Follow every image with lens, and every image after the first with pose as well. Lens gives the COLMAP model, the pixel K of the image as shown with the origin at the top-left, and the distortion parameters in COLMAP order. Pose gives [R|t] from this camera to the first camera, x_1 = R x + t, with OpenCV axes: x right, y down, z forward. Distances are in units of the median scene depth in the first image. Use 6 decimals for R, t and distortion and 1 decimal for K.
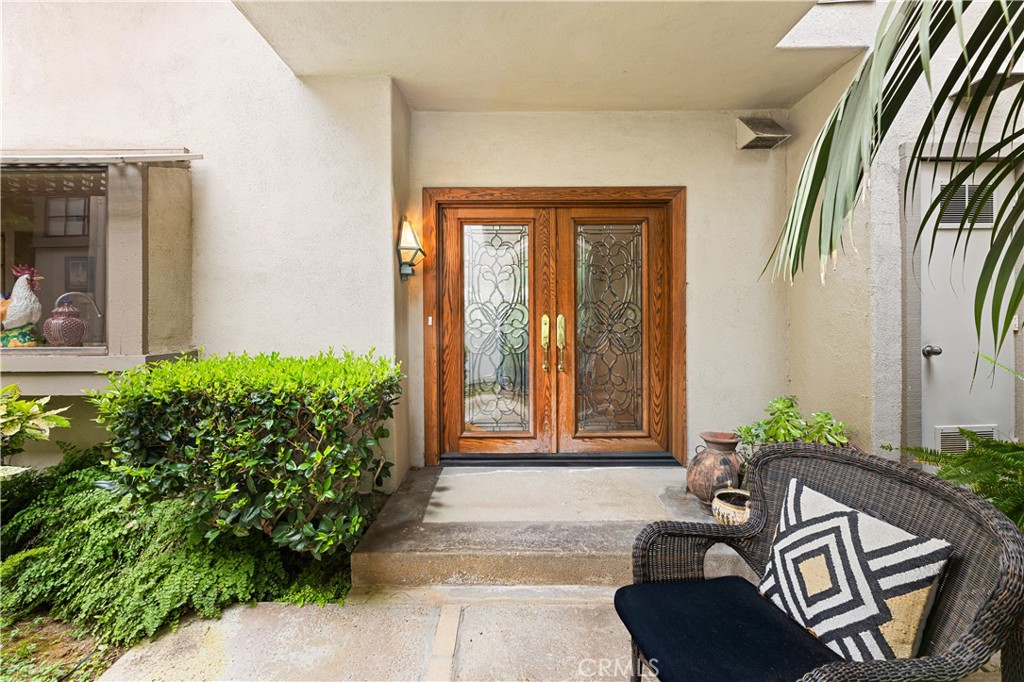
lens RADIAL K [[415.1, 0, 511.9], [0, 415.1, 335.4], [0, 0, 1]] dist [-0.001195, 0.000359]
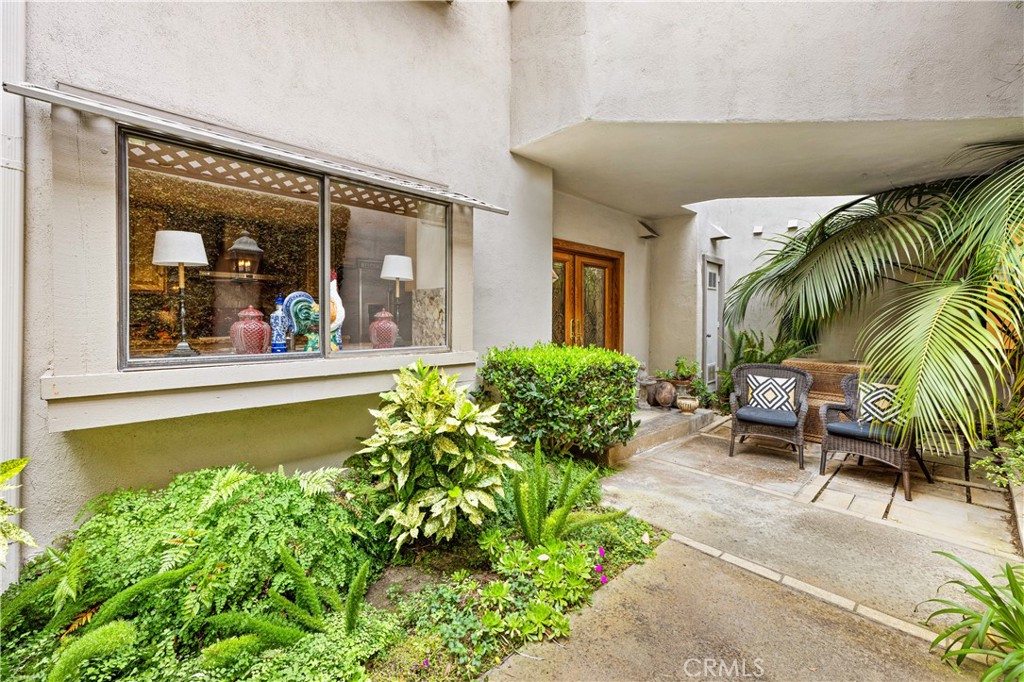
lens RADIAL K [[415.1, 0, 514.4], [0, 415.1, 335.0], [0, 0, 1]] dist [-0.001195, 0.000359]
pose [[0.727213, -0.017710, 0.686184, -3.179540], [0.007914, 0.999817, 0.017417, -0.041748], [-0.686367, -0.007235, 0.727220, -0.114715]]
